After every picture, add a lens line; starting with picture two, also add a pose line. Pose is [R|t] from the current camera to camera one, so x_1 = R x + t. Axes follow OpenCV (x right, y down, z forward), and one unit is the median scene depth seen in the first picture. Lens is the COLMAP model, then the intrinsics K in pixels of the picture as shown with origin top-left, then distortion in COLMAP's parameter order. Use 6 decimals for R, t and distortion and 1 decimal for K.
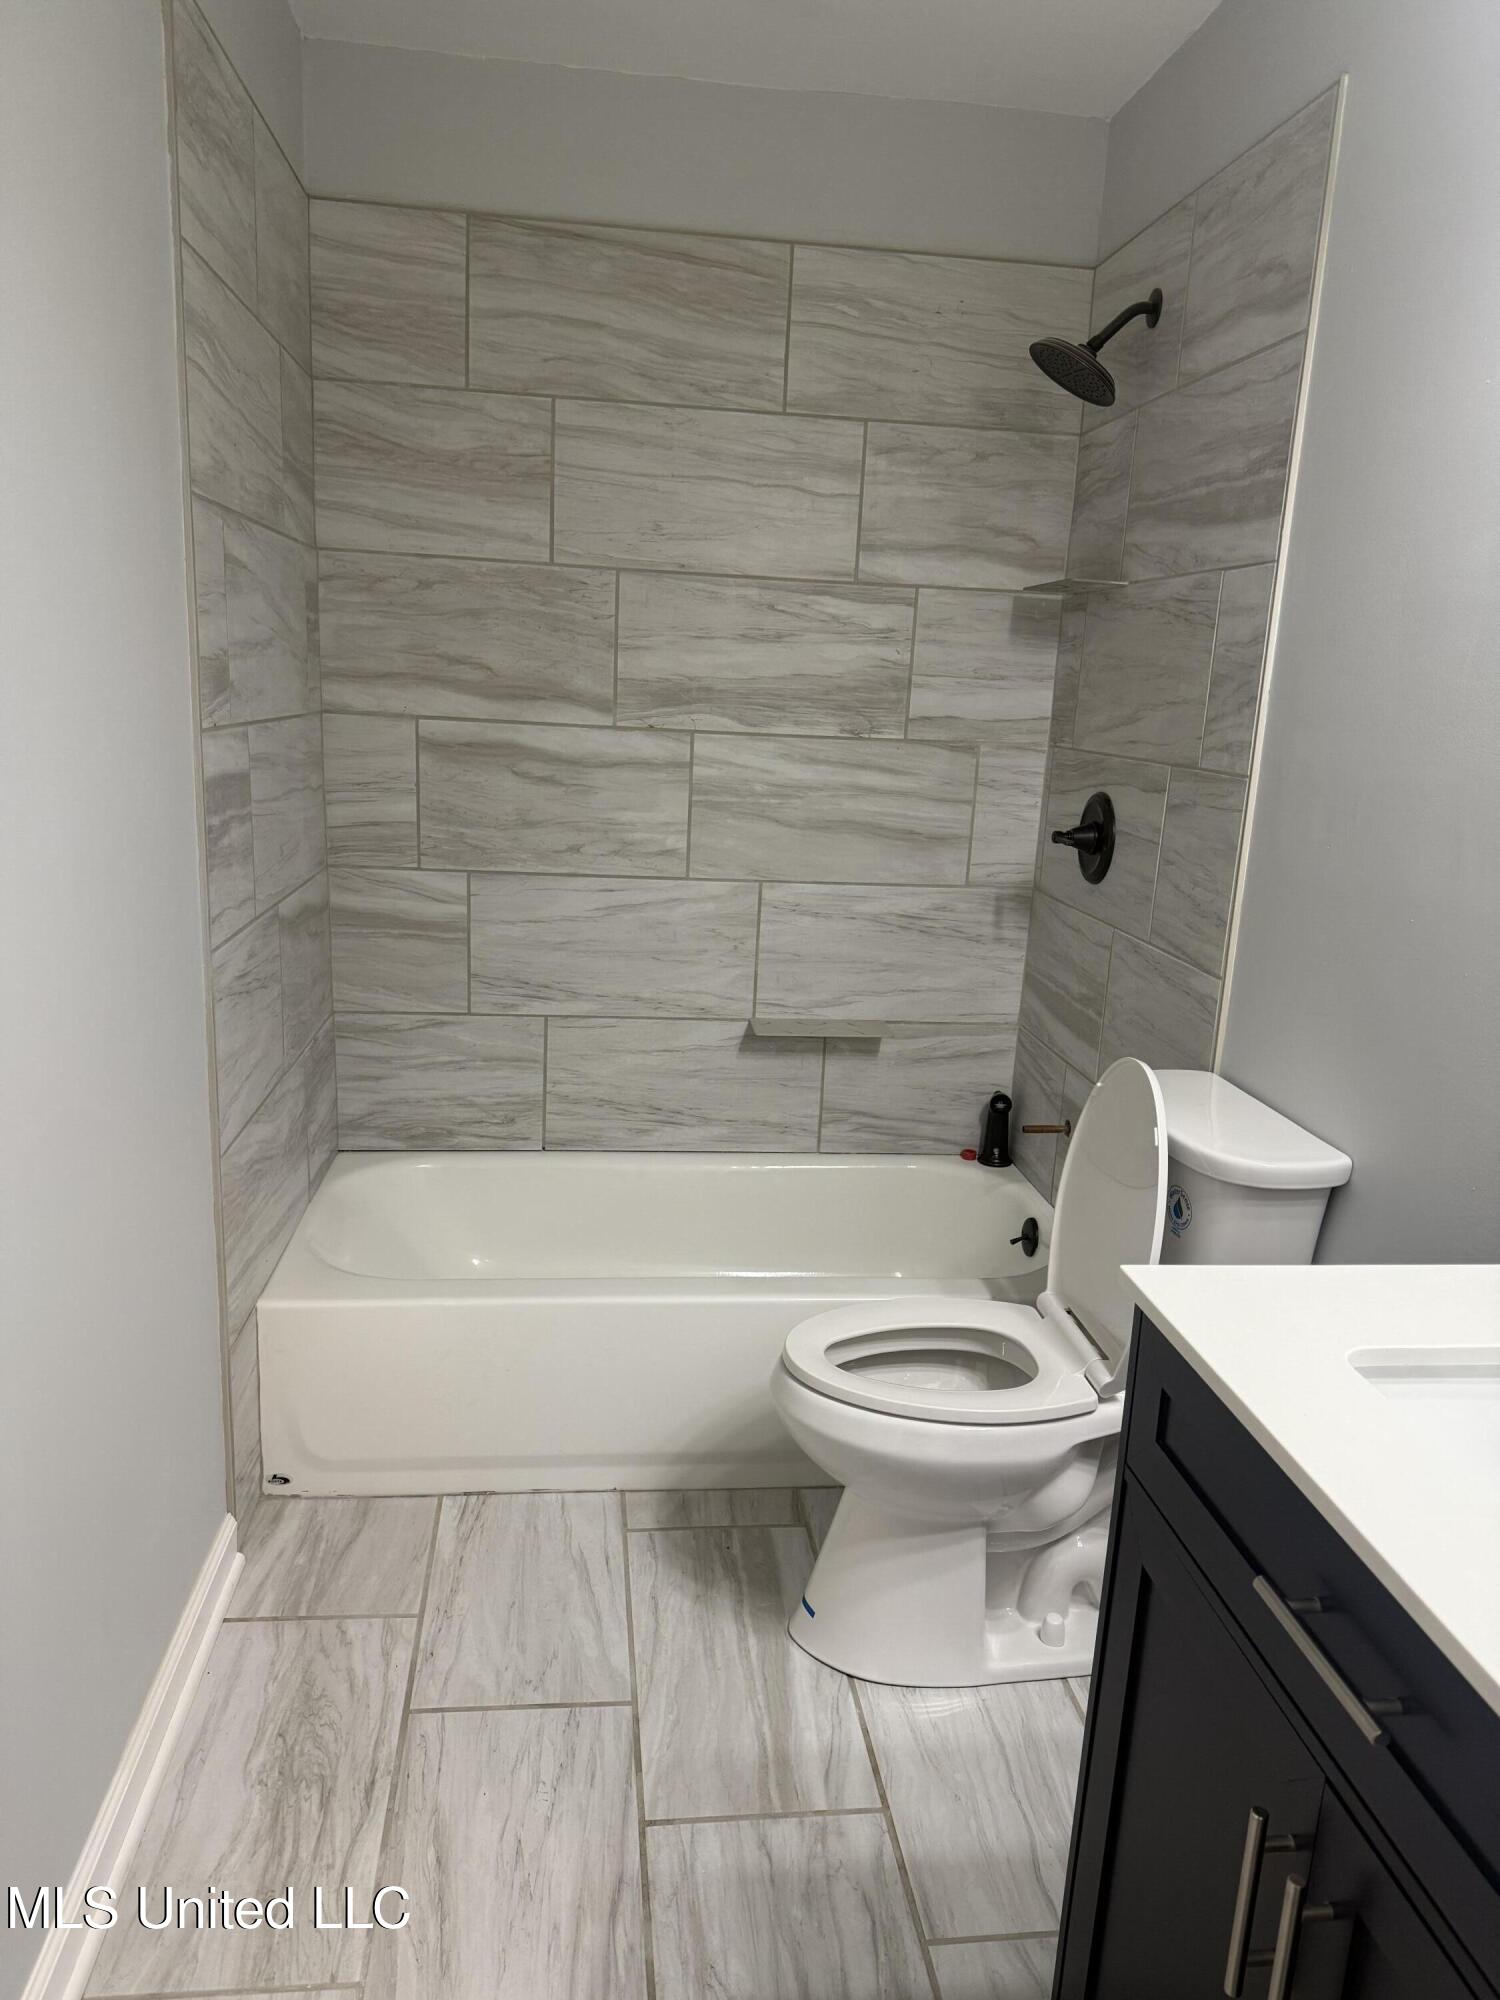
lens RADIAL K [[1402.5, 0, 750.4], [0, 1402.5, 1020.5], [0, 0, 1]] dist [0.083691, -0.113796]
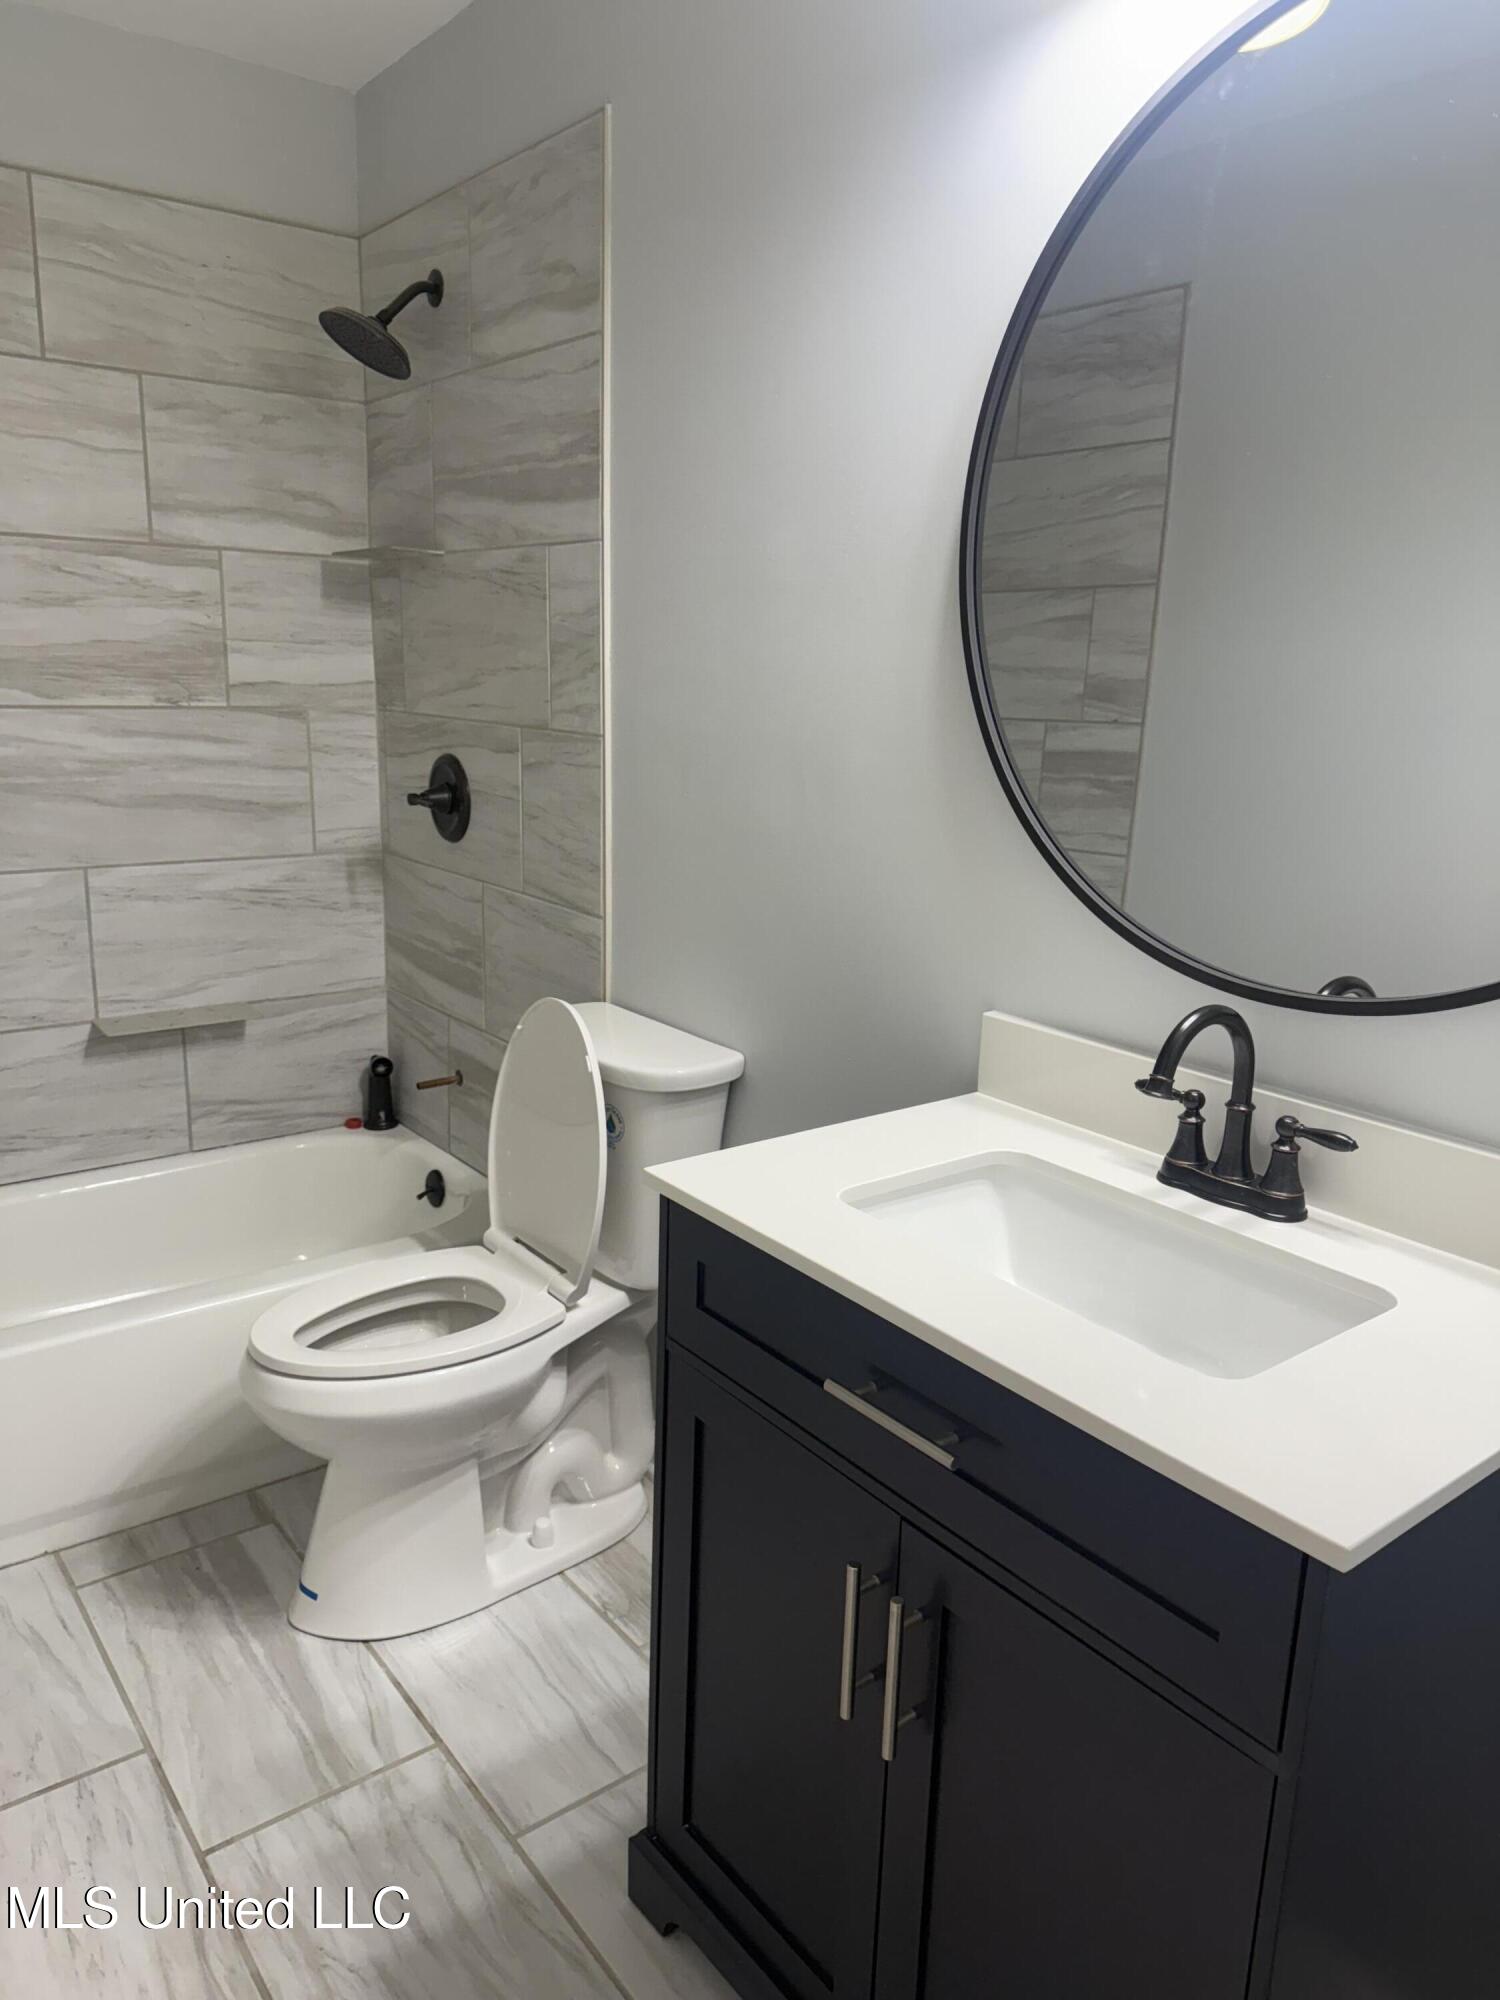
lens RADIAL K [[1402.5, 0, 750.4], [0, 1402.5, 1020.5], [0, 0, 1]] dist [0.083691, -0.113796]
pose [[0.859060, -0.144000, 0.491203, -0.111416], [0.130846, 0.989509, 0.061246, -0.001628], [-0.494869, 0.011658, 0.868889, -0.017015]]
